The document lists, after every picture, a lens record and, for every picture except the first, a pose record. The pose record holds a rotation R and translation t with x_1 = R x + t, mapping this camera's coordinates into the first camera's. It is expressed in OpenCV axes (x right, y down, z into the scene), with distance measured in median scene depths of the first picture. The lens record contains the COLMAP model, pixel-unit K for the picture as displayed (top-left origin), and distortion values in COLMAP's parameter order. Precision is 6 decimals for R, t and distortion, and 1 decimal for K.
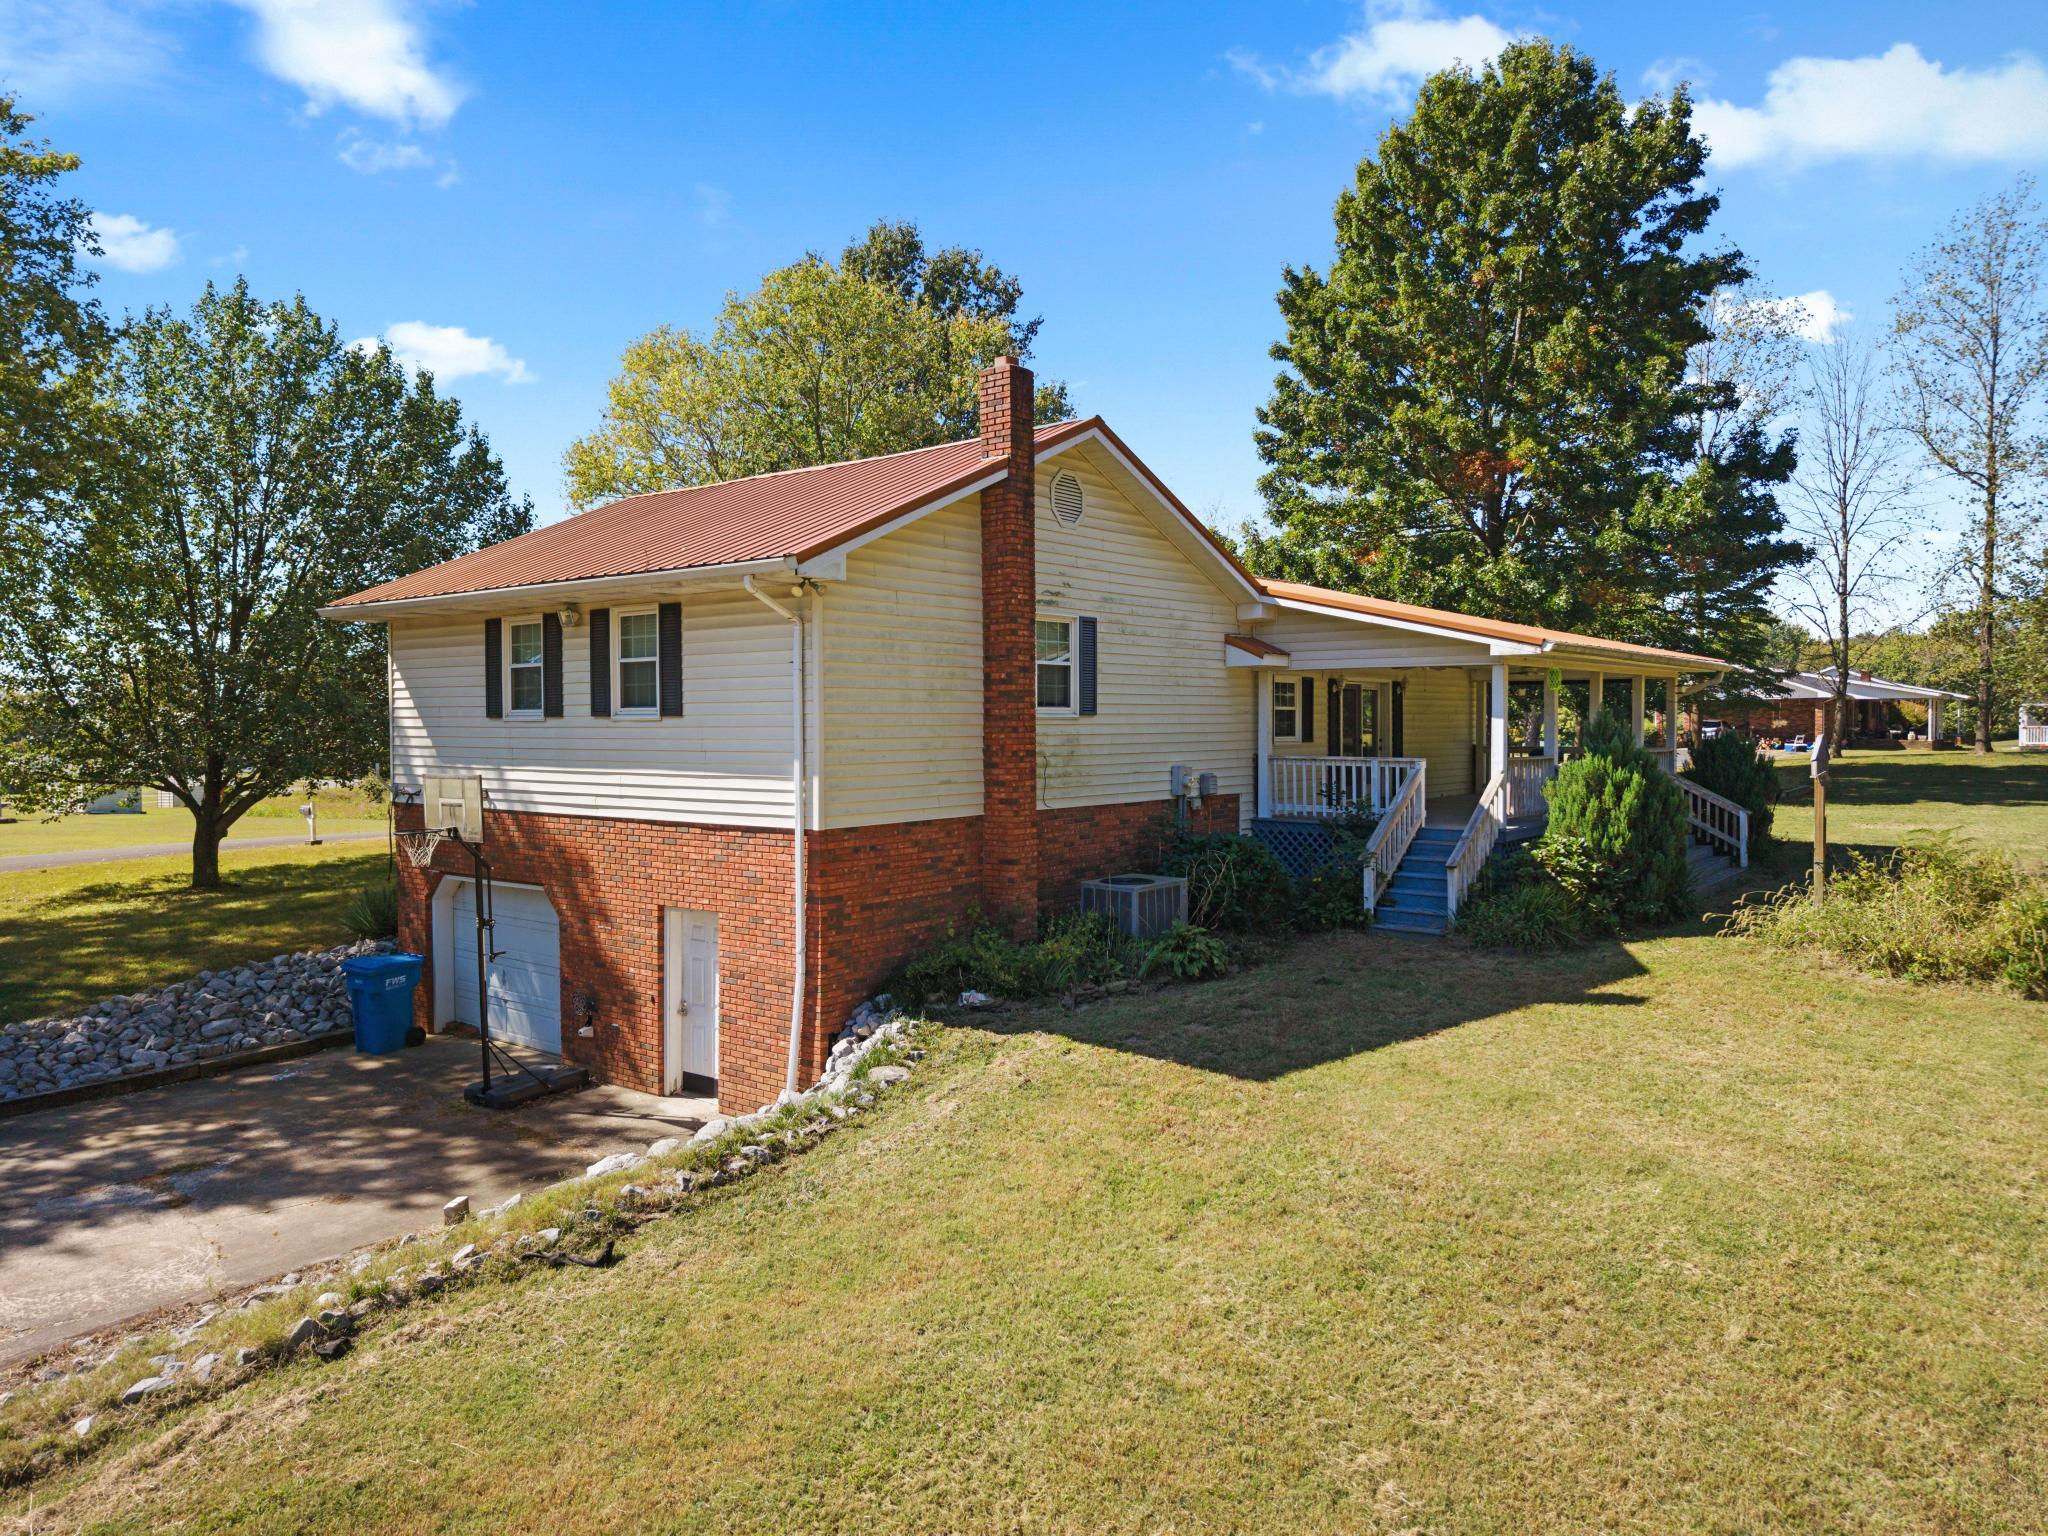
lens RADIAL K [[1439.3, 0, 1032.7], [0, 1439.3, 763.6], [0, 0, 1]] dist [-0.049147, -0.000253]
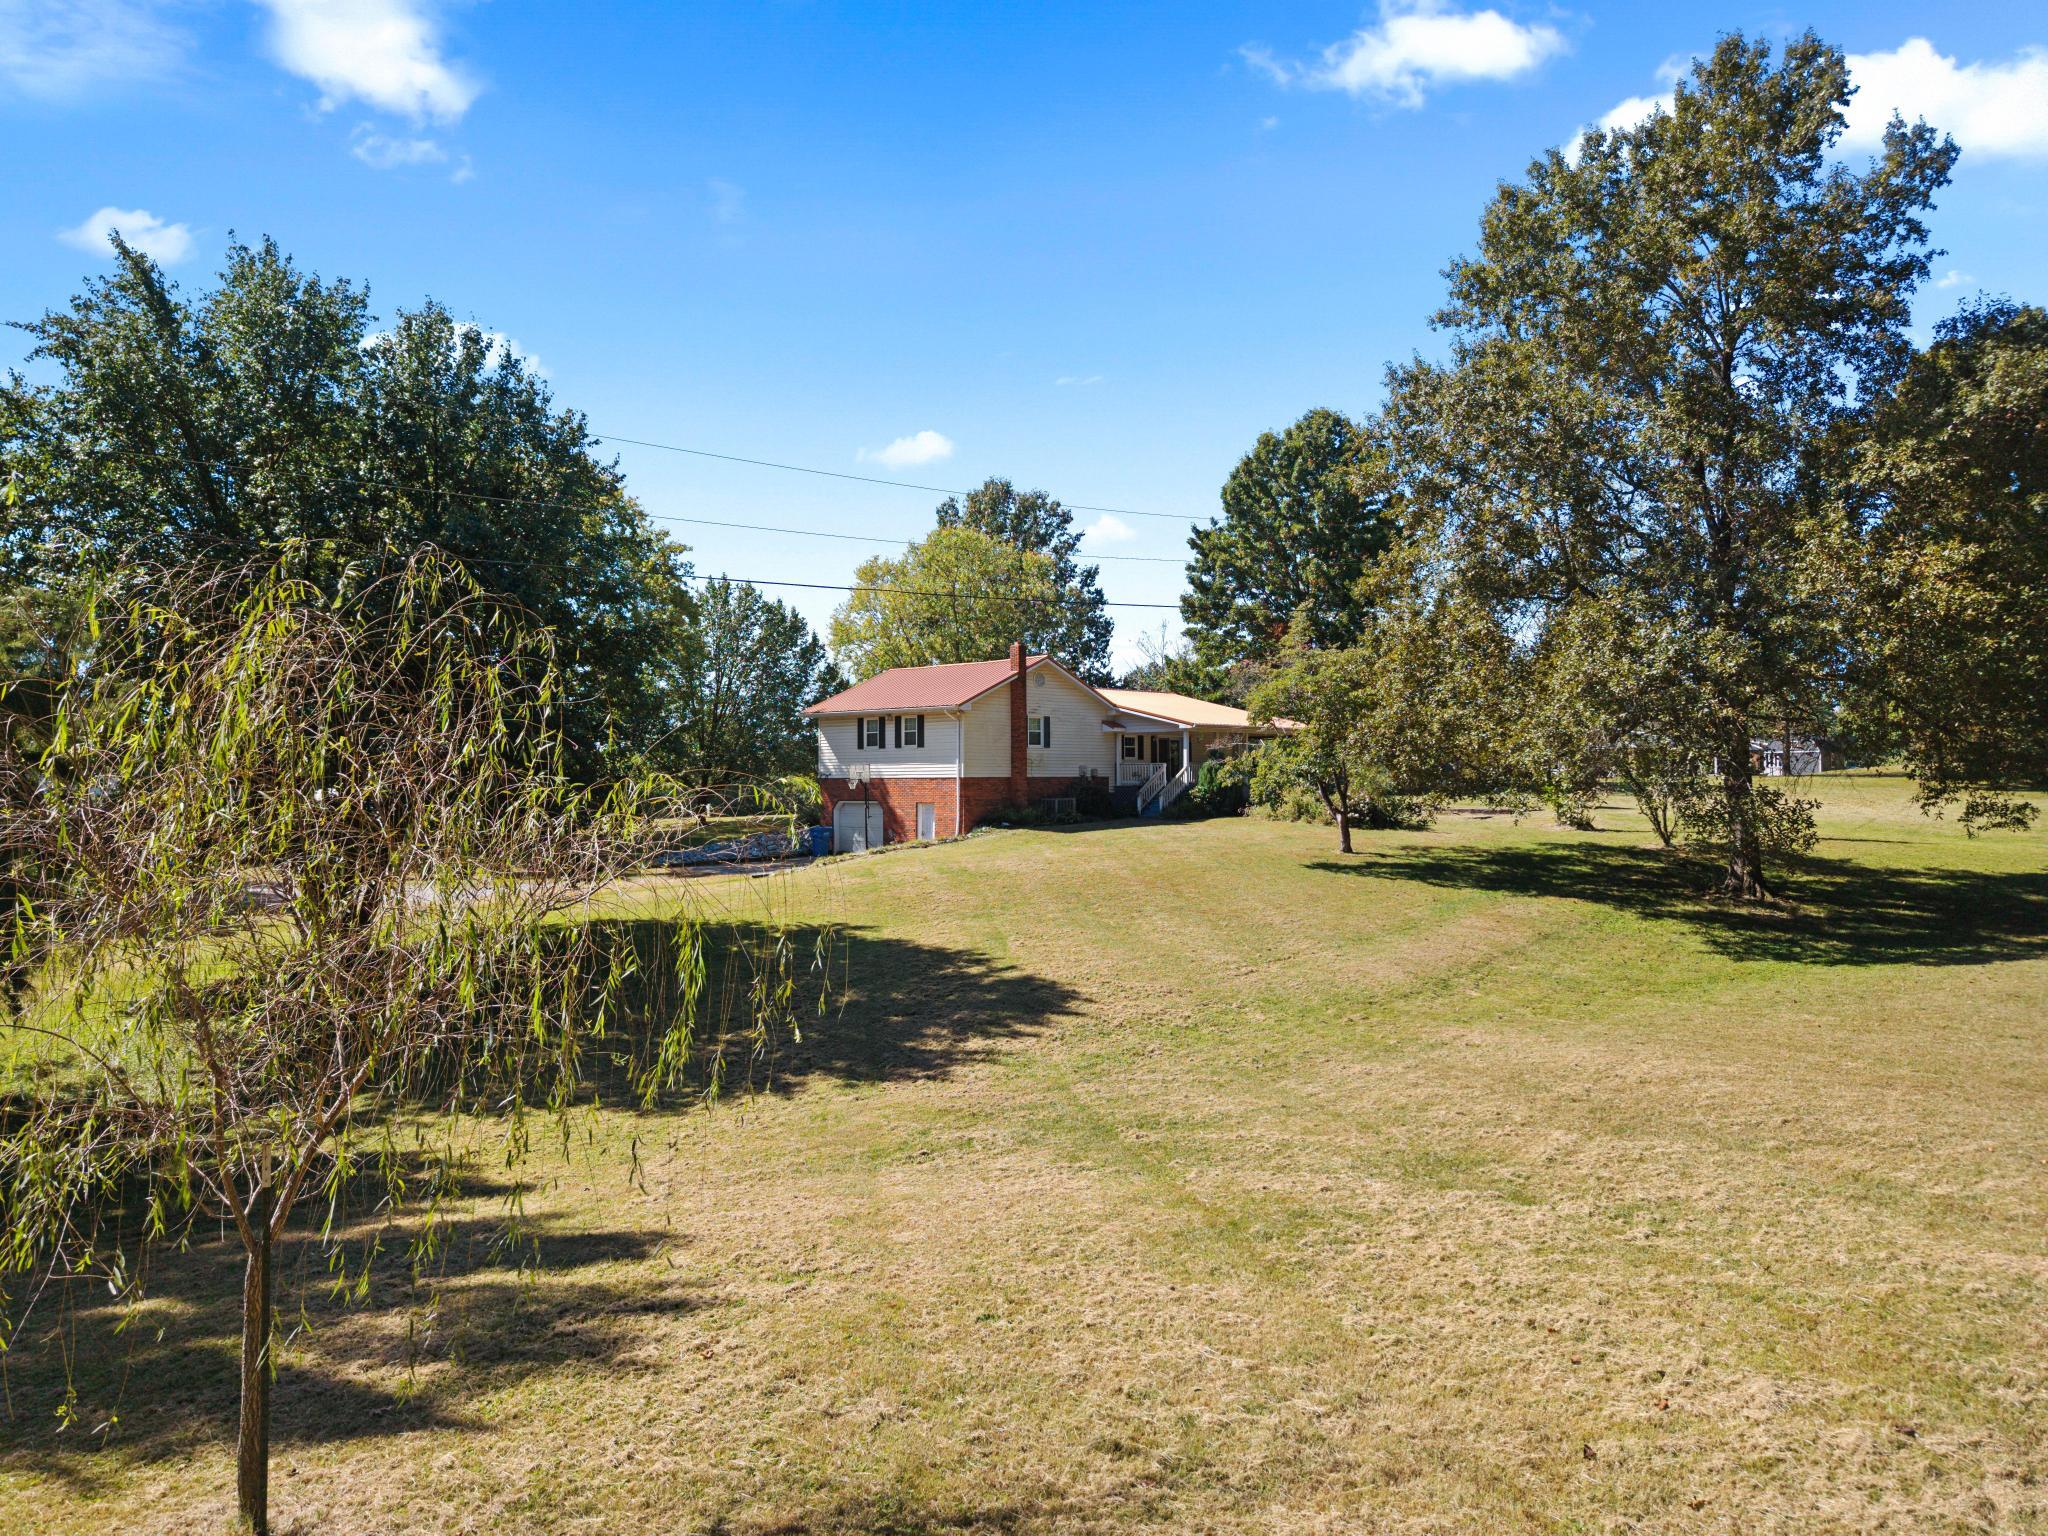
lens RADIAL K [[1439.3, 0, 1021.2], [0, 1439.3, 771.2], [0, 0, 1]] dist [-0.049147, -0.000253]
pose [[0.995588, 0.000284, -0.093834, 0.268949], [-0.003159, 0.999530, -0.030487, 0.110236], [0.093781, 0.030649, 0.995121, -2.075466]]
